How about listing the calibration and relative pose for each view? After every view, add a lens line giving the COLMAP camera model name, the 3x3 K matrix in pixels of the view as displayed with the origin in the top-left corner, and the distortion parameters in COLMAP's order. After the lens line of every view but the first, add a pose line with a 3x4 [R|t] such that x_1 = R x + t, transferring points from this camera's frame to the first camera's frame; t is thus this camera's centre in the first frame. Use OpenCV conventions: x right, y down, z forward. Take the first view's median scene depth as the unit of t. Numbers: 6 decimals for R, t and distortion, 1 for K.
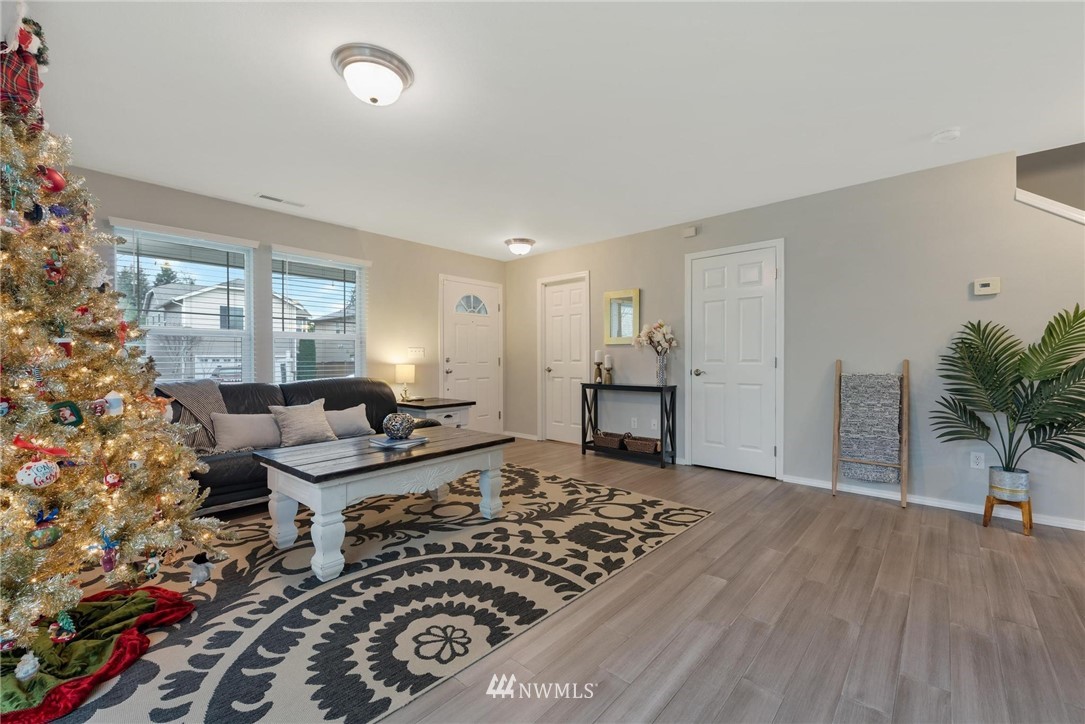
lens RADIAL K [[436.1, 0, 543.5], [0, 436.1, 362.5], [0, 0, 1]] dist [0.001079, -0.001366]
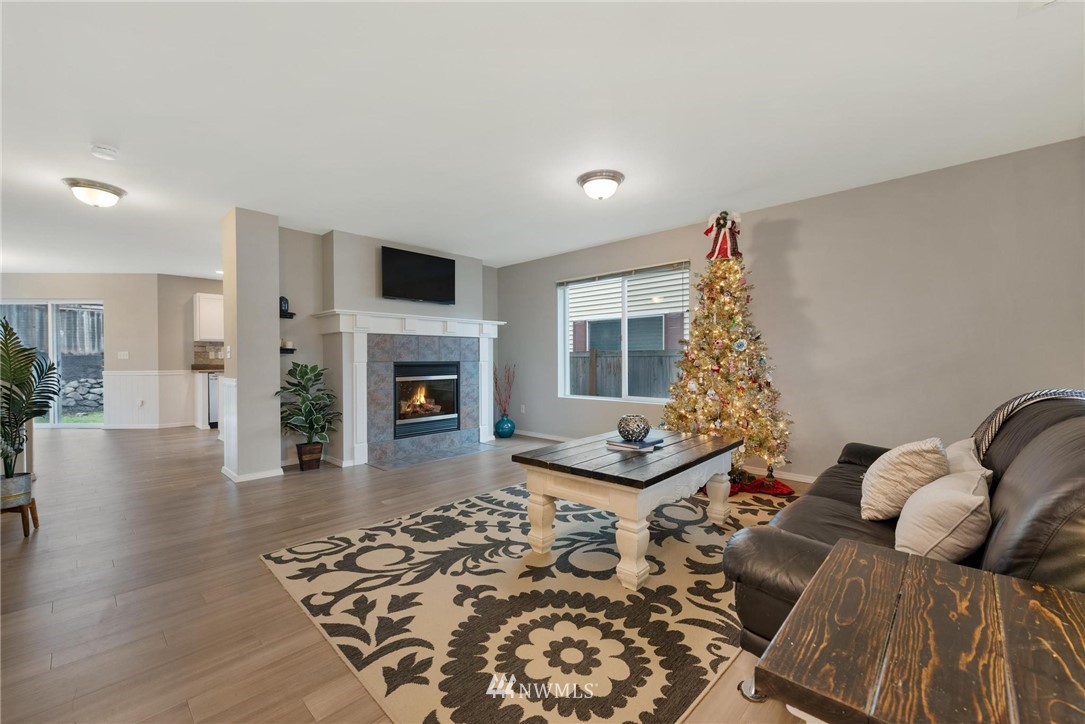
lens RADIAL K [[436.1, 0, 543.2], [0, 436.1, 357.5], [0, 0, 1]] dist [0.001079, -0.001366]
pose [[-0.999596, 0.007304, 0.027480, -0.151699], [0.007428, 0.999963, 0.004412, -0.014421], [-0.027447, 0.004614, -0.999613, 1.859191]]
